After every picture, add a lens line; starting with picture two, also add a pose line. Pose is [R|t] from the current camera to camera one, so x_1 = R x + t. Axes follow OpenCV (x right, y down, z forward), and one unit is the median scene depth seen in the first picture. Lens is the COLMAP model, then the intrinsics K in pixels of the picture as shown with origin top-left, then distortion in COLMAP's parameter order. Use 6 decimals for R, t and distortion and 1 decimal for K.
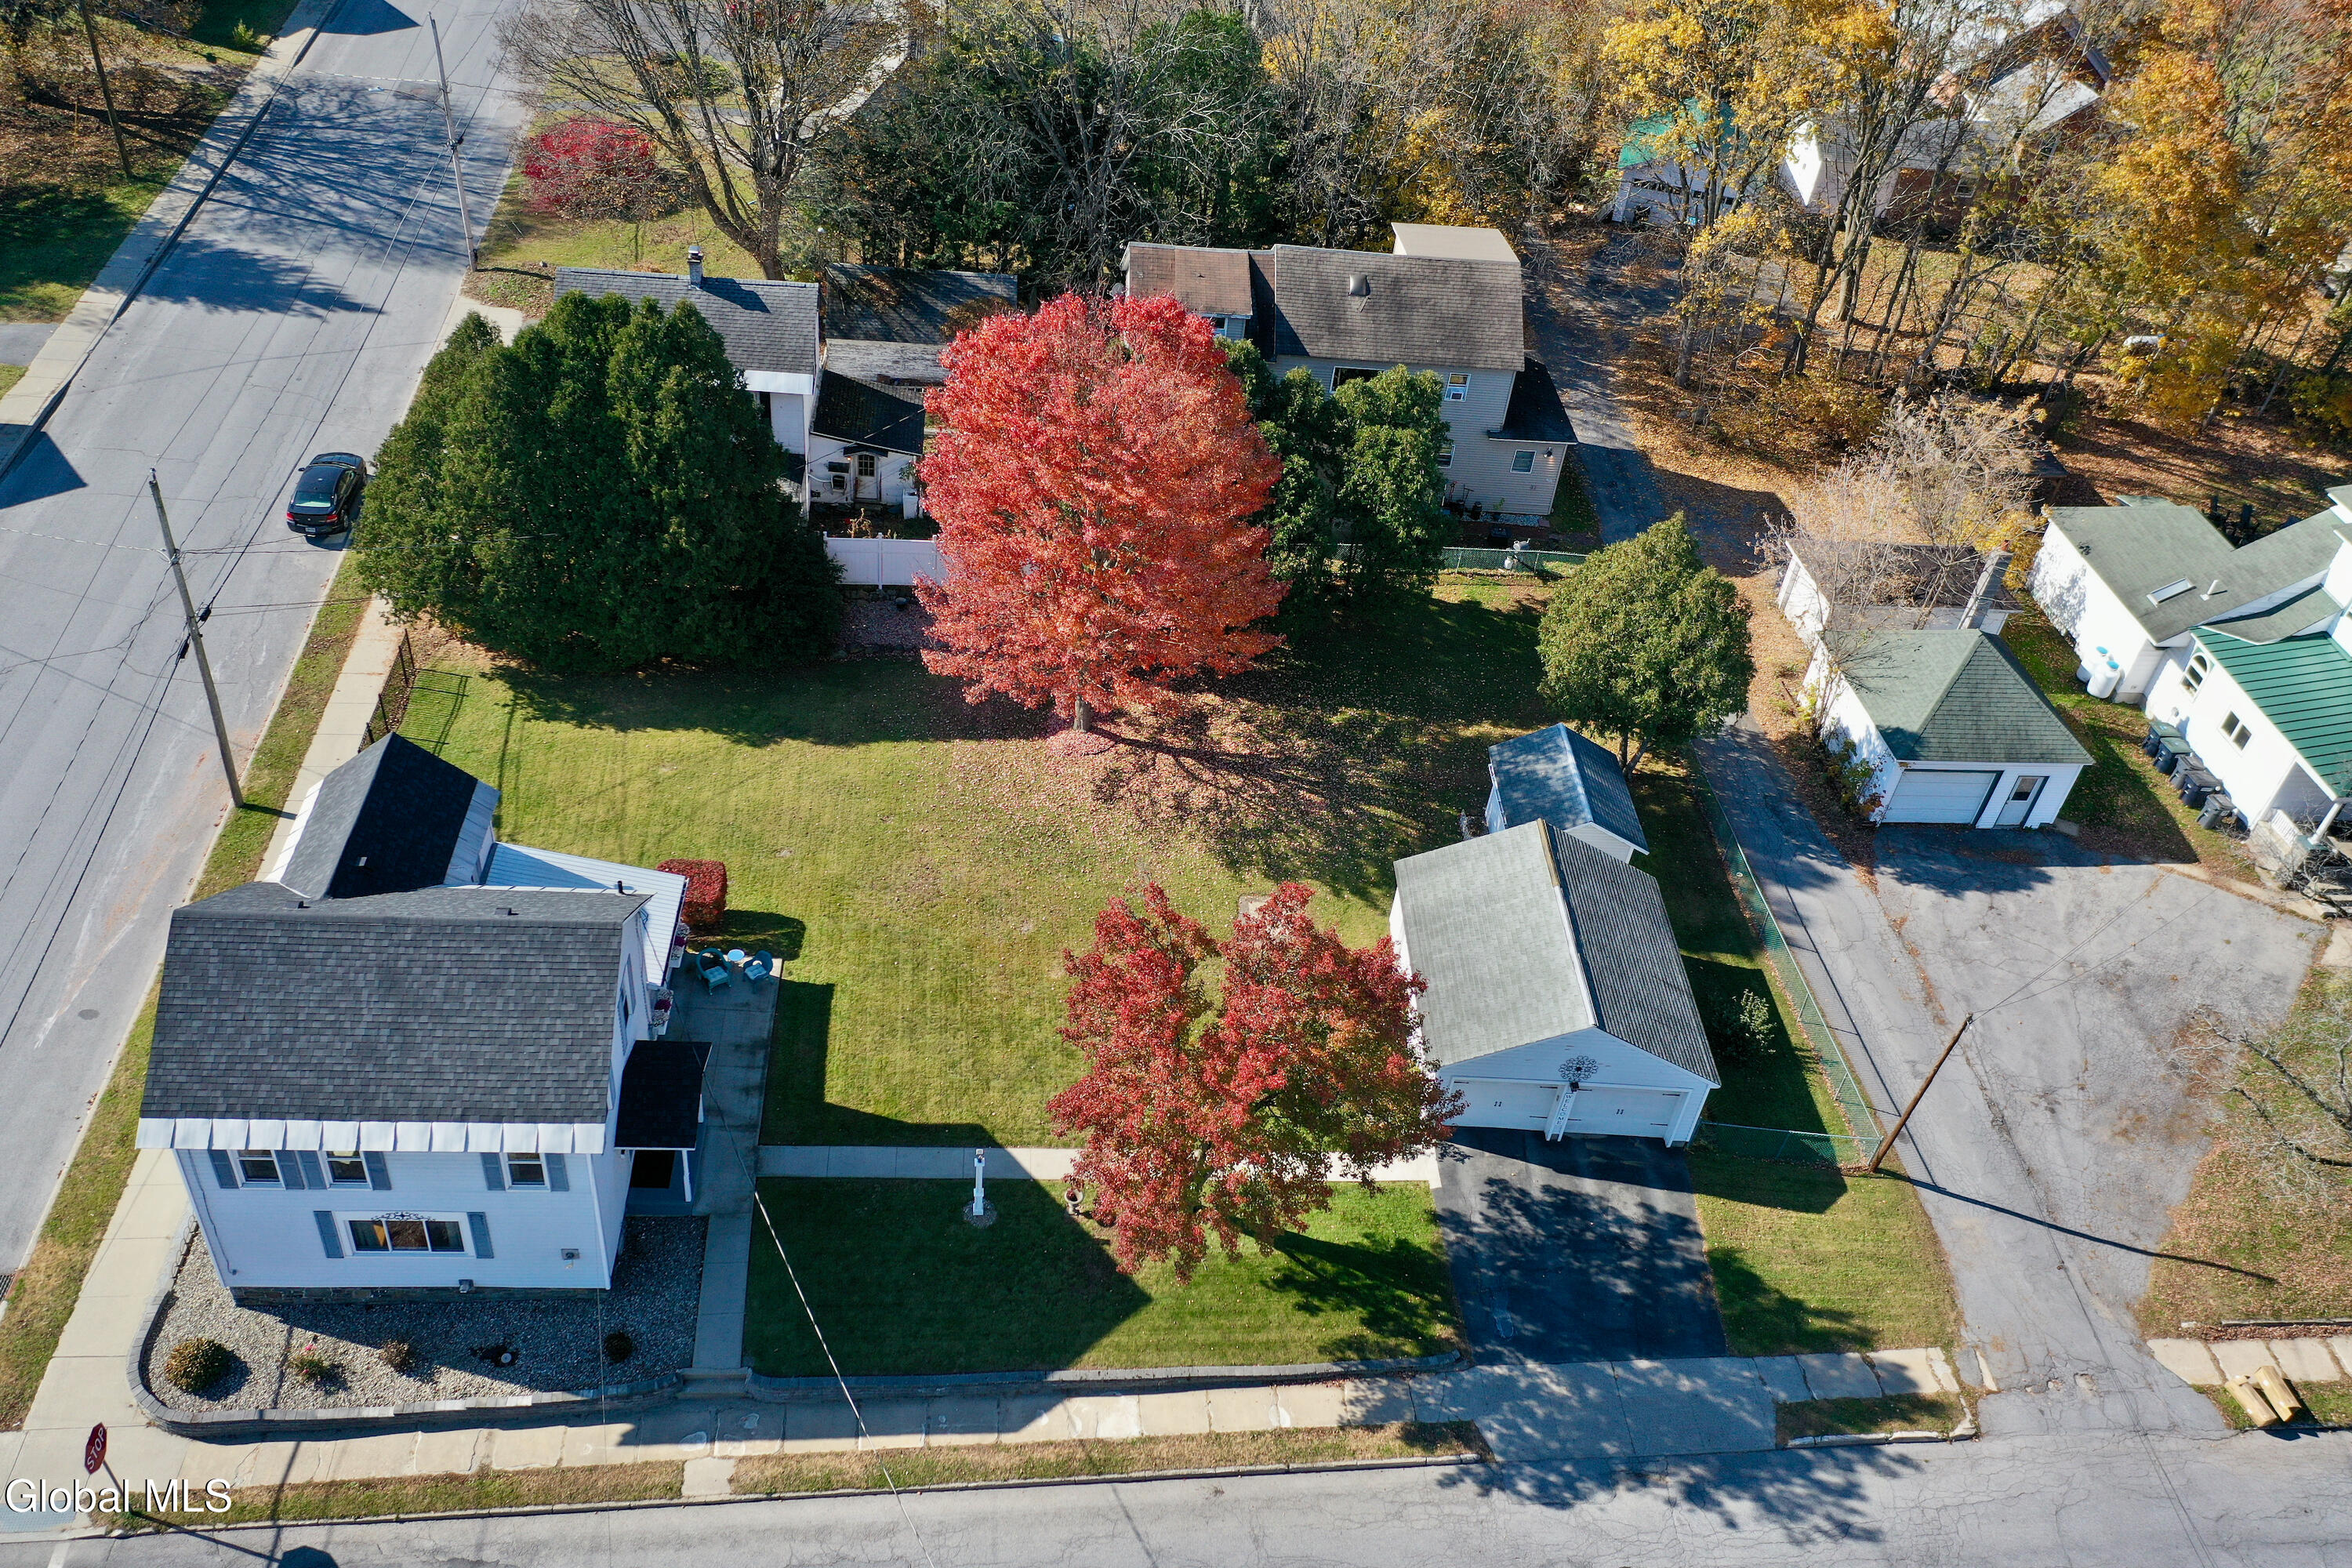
lens RADIAL K [[1865.5, 0, 1176.0], [0, 1865.5, 784.0], [0, 0, 1]] dist [0.011347, 0.004548]
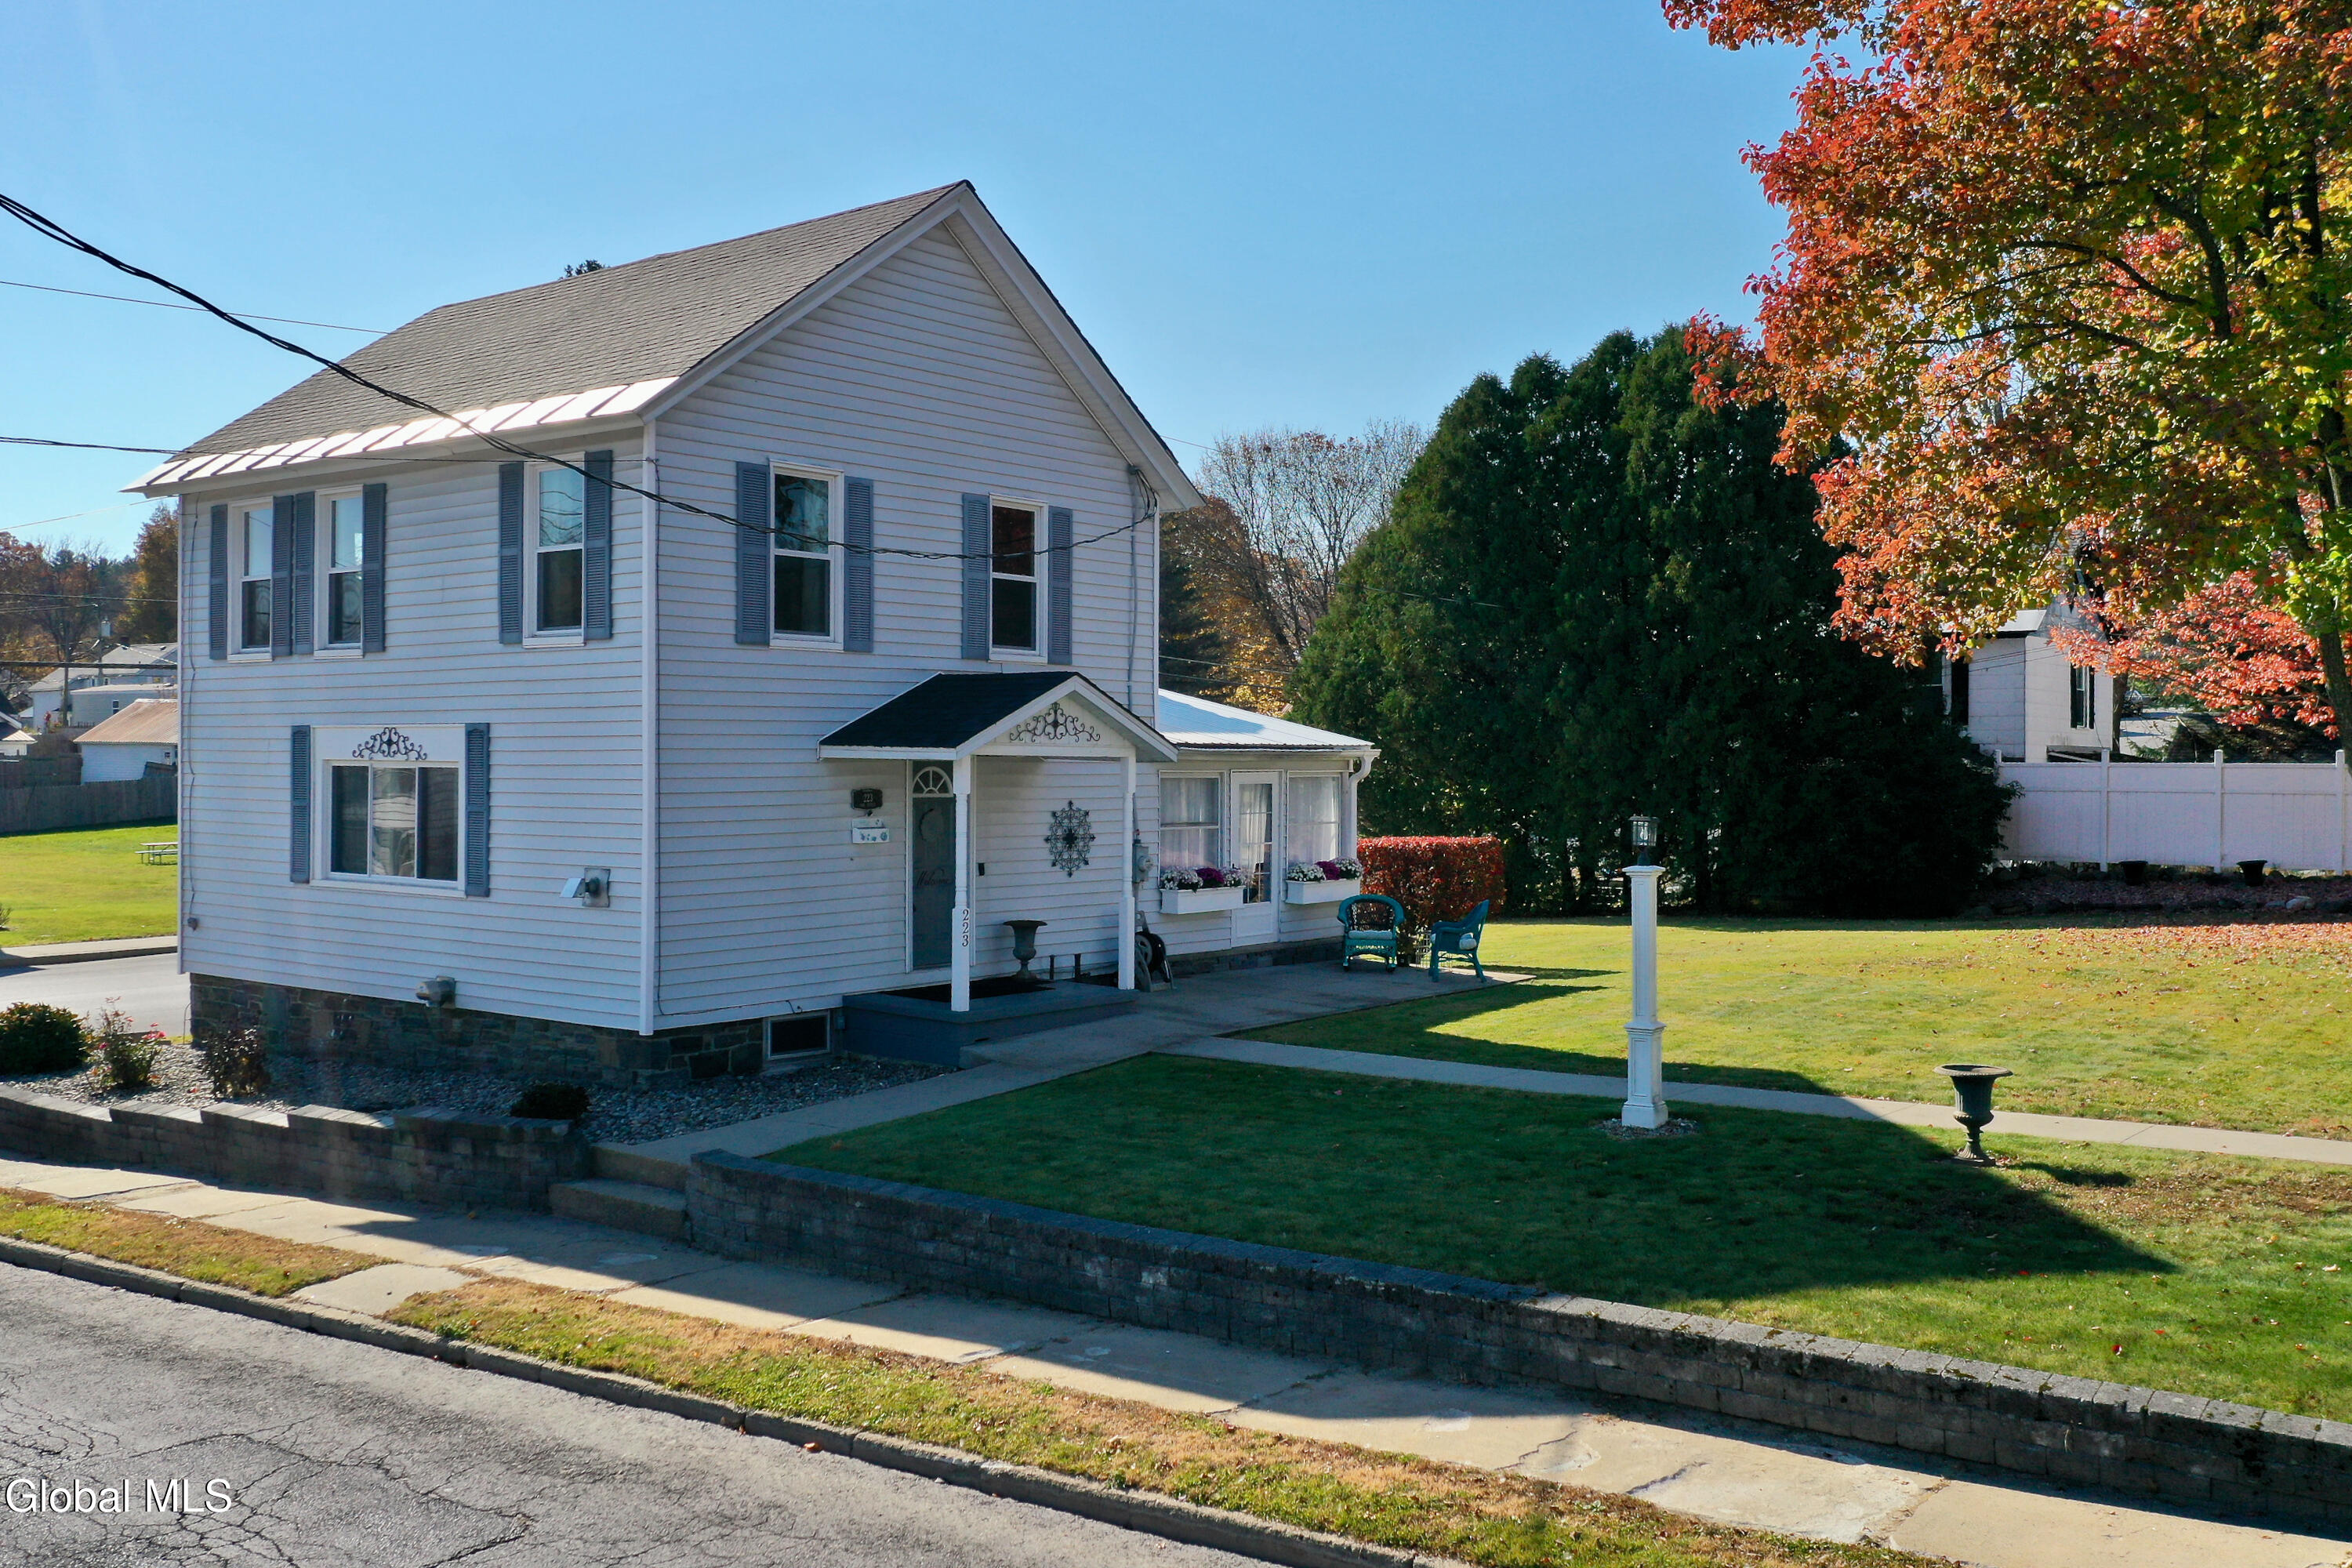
lens RADIAL K [[2167.5, 0, 1176.0], [0, 2167.5, 784.0], [0, 0, 1]] dist [0.007737, 0.003451]
pose [[0.735976, -0.083248, -0.671870, 0.071647], [-0.371486, 0.780005, -0.503577, 0.384219], [0.565984, 0.620211, 0.543140, 0.735345]]
